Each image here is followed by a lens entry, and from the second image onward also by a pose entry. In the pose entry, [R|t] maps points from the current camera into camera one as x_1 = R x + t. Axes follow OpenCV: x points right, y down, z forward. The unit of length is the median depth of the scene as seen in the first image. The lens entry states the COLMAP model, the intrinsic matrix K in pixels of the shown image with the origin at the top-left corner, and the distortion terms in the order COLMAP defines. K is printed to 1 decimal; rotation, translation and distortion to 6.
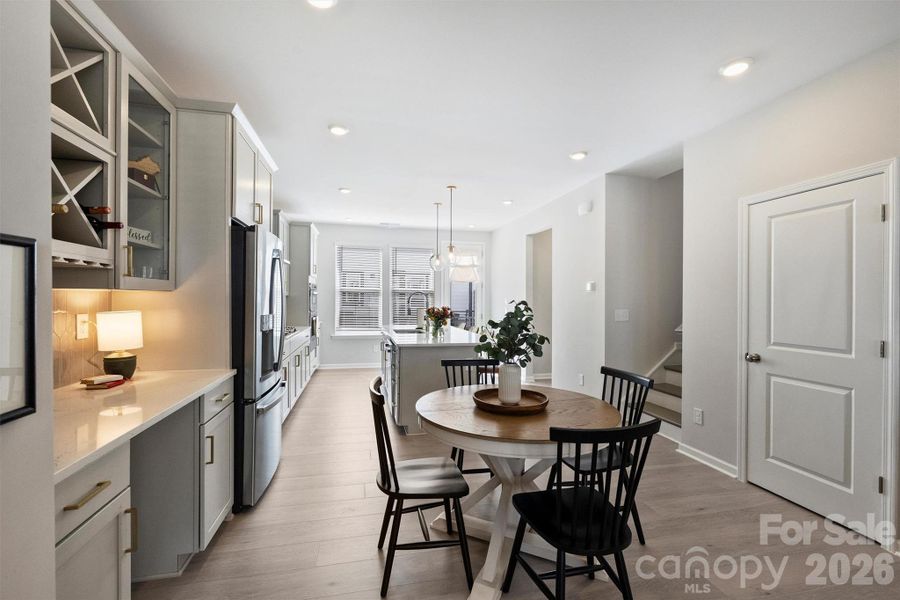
lens RADIAL K [[385.7, 0, 446.1], [0, 385.7, 297.7], [0, 0, 1]] dist [-0.000472, -0.000033]
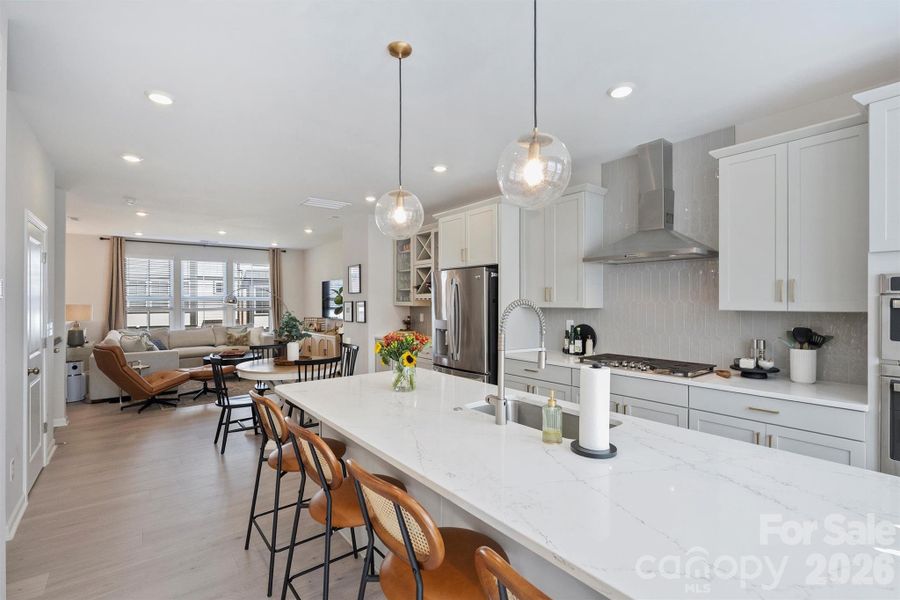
lens RADIAL K [[406.9, 0, 447.8], [0, 406.9, 302.4], [0, 0, 1]] dist [-0.000494, -0.000483]
pose [[-0.901326, -0.004375, -0.433119, 0.326286], [-0.002976, 0.999988, -0.003908, -0.031088], [0.433131, -0.002233, -0.901328, 2.989246]]
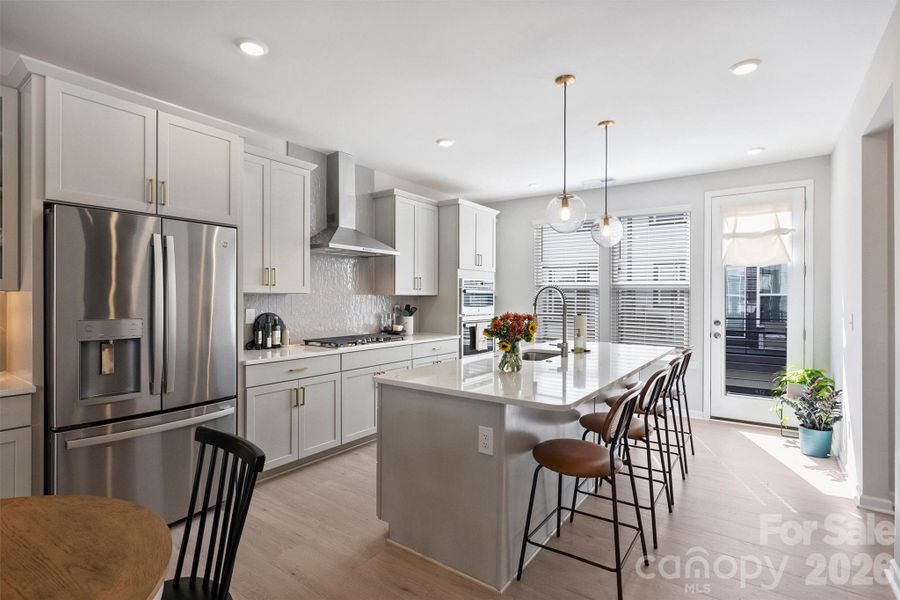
lens RADIAL K [[438.4, 0, 447.7], [0, 438.4, 298.1], [0, 0, 1]] dist [-0.000553, 0.000110]
pose [[0.662578, -0.006179, -0.748968, 0.726145], [0.005745, 0.999978, -0.003168, 0.008868], [0.748971, -0.002204, 0.662599, 1.054607]]
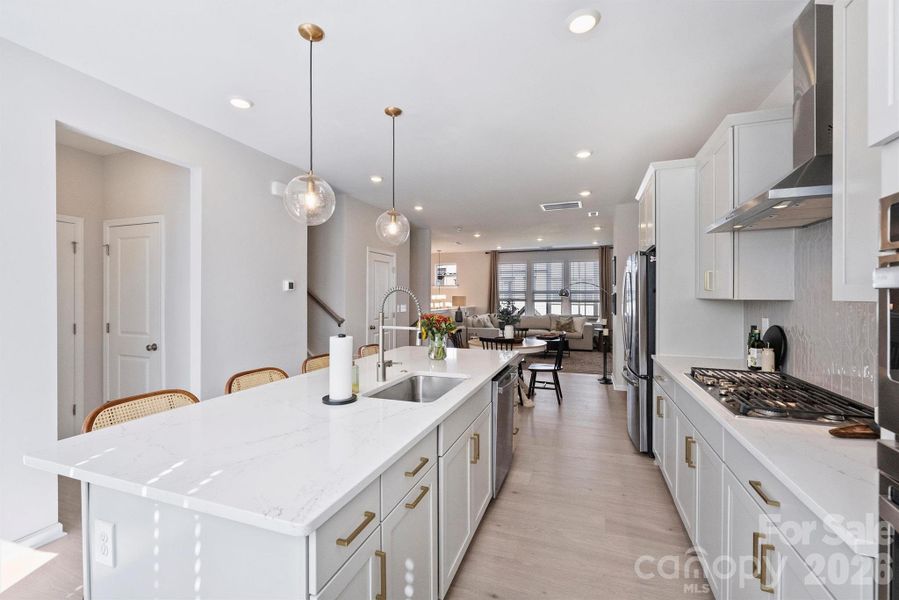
lens RADIAL K [[385.2, 0, 445.6], [0, 385.2, 297.7], [0, 0, 1]] dist [-0.000472, -0.000033]
pose [[-0.841329, -0.009696, 0.540437, -0.777958], [-0.009108, 0.999951, 0.003760, -0.016040], [-0.540447, -0.001759, -0.841376, 3.057324]]
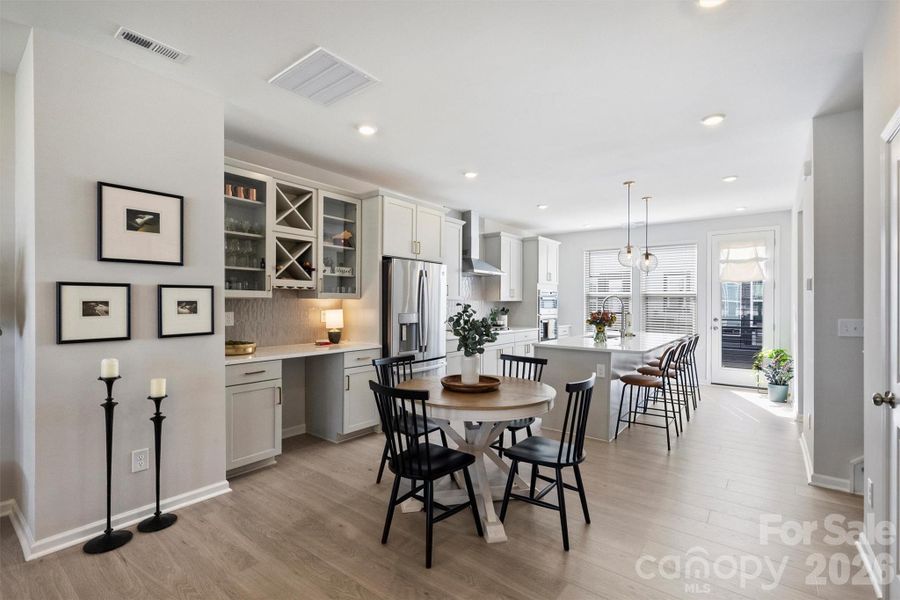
lens RADIAL K [[406.9, 0, 447.8], [0, 406.9, 302.4], [0, 0, 1]] dist [-0.000494, -0.000483]
pose [[0.635217, -0.006549, -0.772306, 1.037304], [0.004176, 0.999979, -0.005045, 0.009382], [0.772322, -0.000021, 0.635231, 0.088568]]
